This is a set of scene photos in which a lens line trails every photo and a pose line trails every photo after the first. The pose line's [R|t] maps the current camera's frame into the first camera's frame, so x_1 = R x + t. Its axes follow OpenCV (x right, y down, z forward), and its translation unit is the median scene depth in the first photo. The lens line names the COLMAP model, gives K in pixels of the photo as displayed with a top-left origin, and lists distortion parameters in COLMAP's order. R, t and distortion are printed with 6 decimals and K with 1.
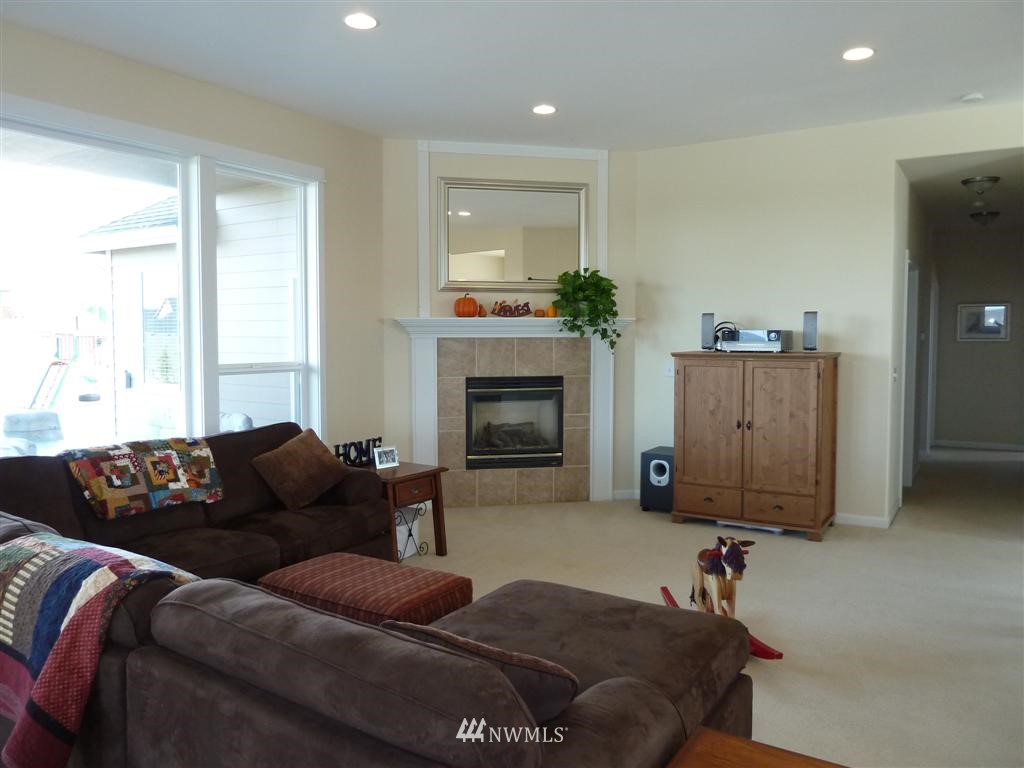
lens RADIAL K [[768.3, 0, 511.7], [0, 768.3, 382.9], [0, 0, 1]] dist [-0.028765, -0.000373]
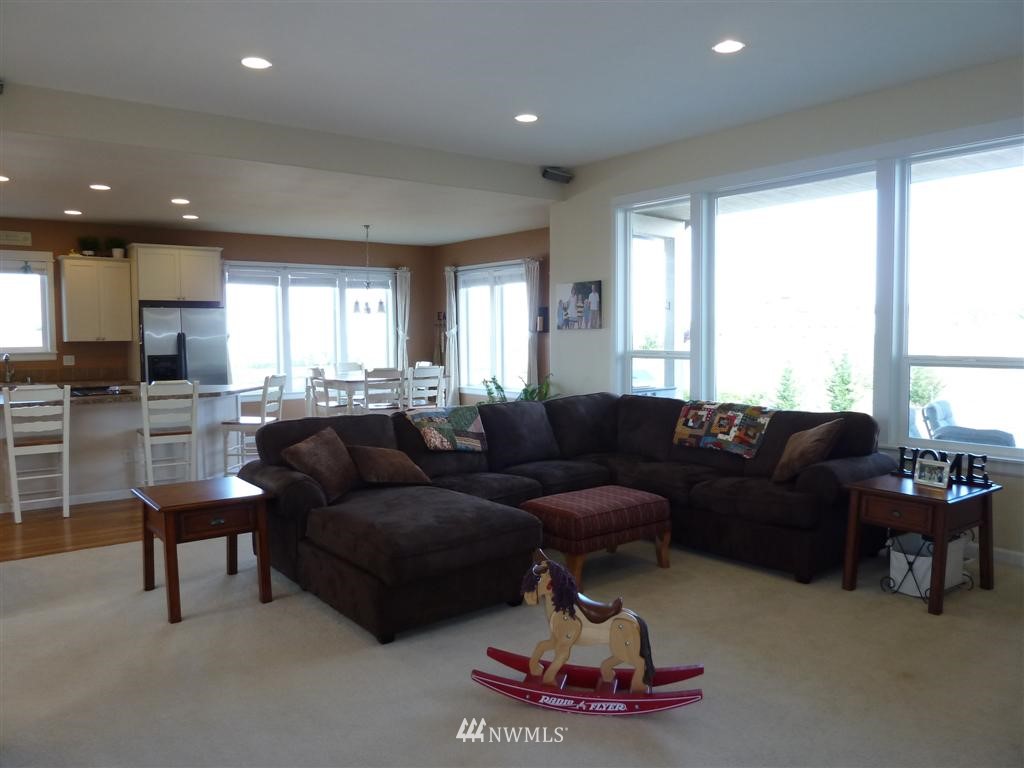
lens RADIAL K [[768.3, 0, 512.5], [0, 768.3, 381.4], [0, 0, 1]] dist [-0.028765, -0.000373]
pose [[-0.354090, 0.062129, -0.933145, 0.996155], [-0.048815, 0.995203, 0.084785, -0.065235], [0.933936, 0.075573, -0.349359, 1.136121]]
